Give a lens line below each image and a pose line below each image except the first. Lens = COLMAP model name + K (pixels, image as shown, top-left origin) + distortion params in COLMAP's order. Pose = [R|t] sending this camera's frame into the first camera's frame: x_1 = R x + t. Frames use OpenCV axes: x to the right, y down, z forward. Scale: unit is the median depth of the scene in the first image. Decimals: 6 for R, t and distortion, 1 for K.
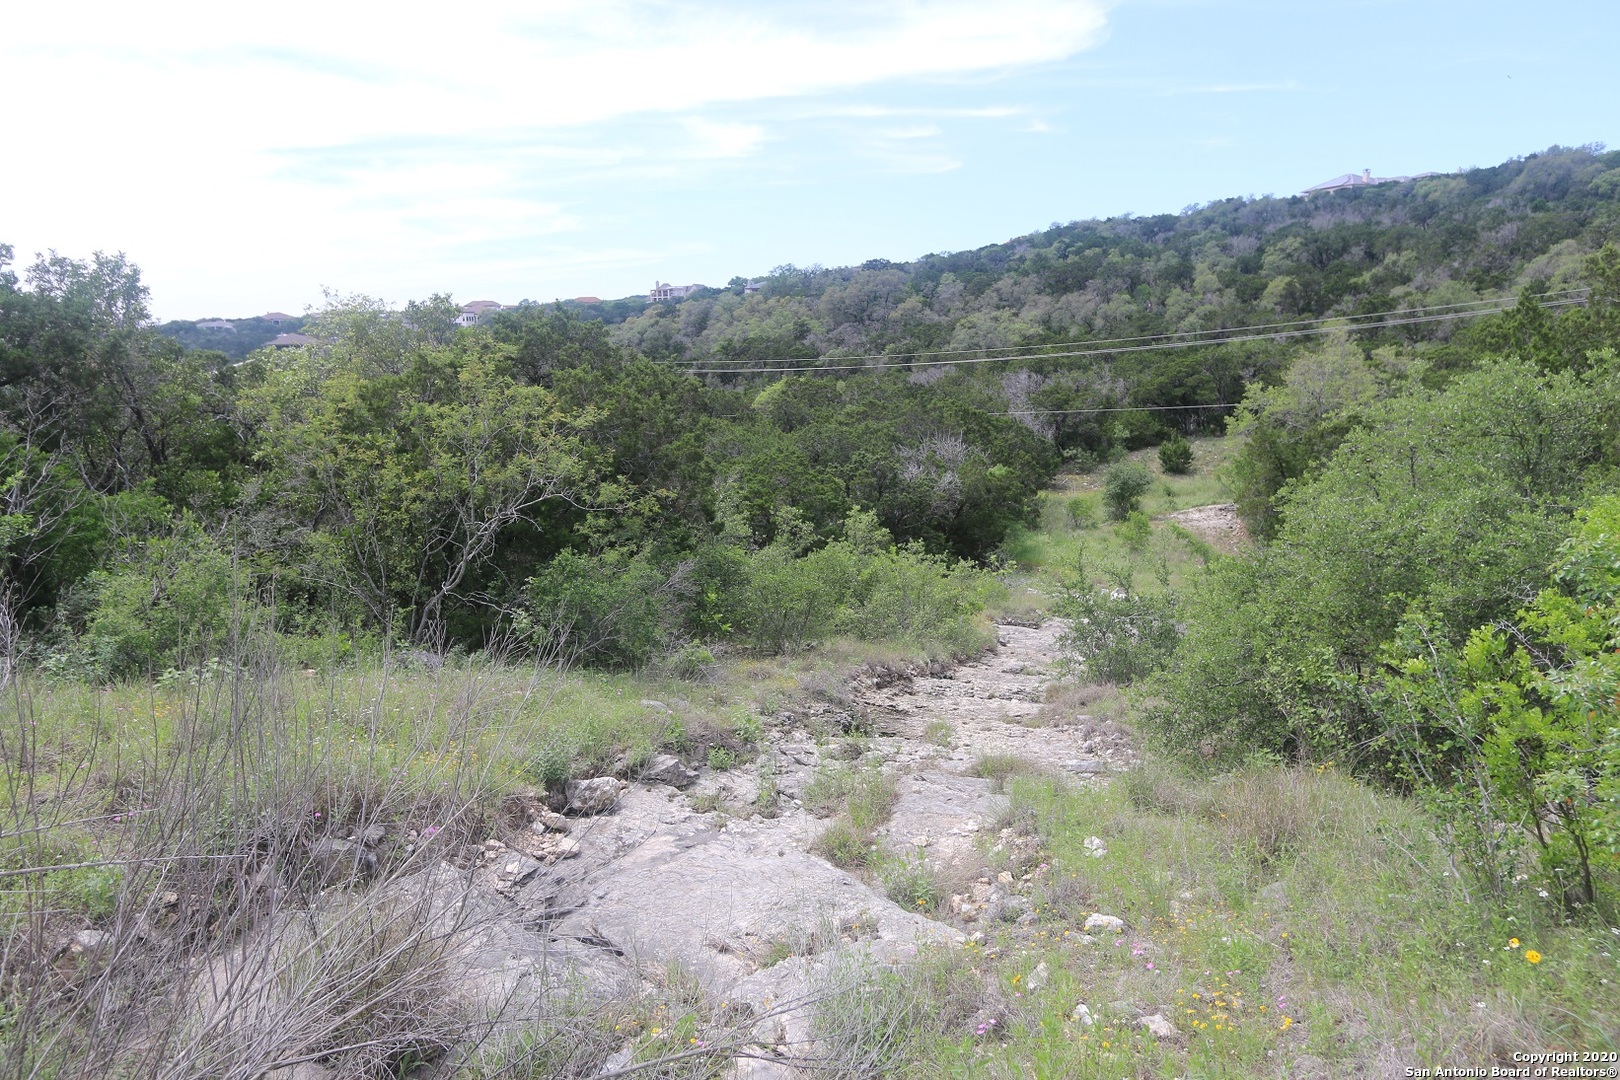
lens RADIAL K [[1038.2, 0, 815.4], [0, 1038.2, 537.9], [0, 0, 1]] dist [-0.017006, 0.016372]
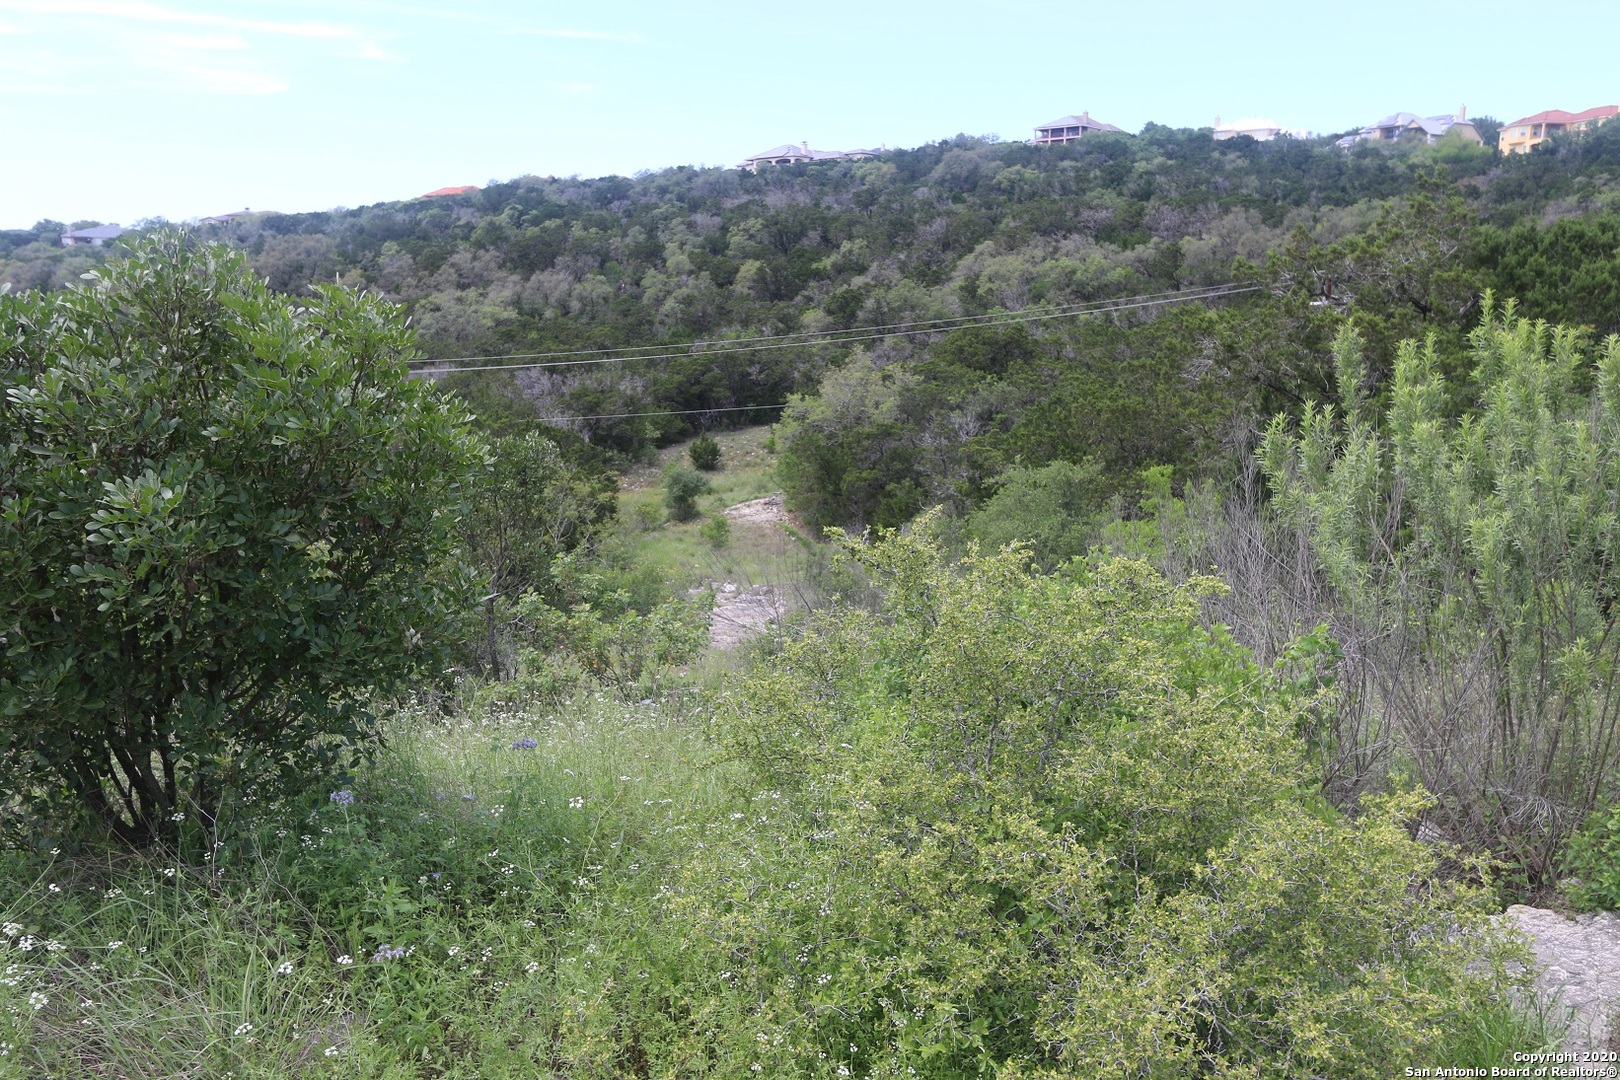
lens RADIAL K [[1253.4, 0, 821.2], [0, 1253.4, 529.3], [0, 0, 1]] dist [-0.022910, 0.050152]
pose [[0.877878, -0.077111, 0.472634, -0.138130], [0.080123, 0.996690, 0.013789, -0.009786], [-0.472133, 0.025764, 0.881151, -0.151569]]
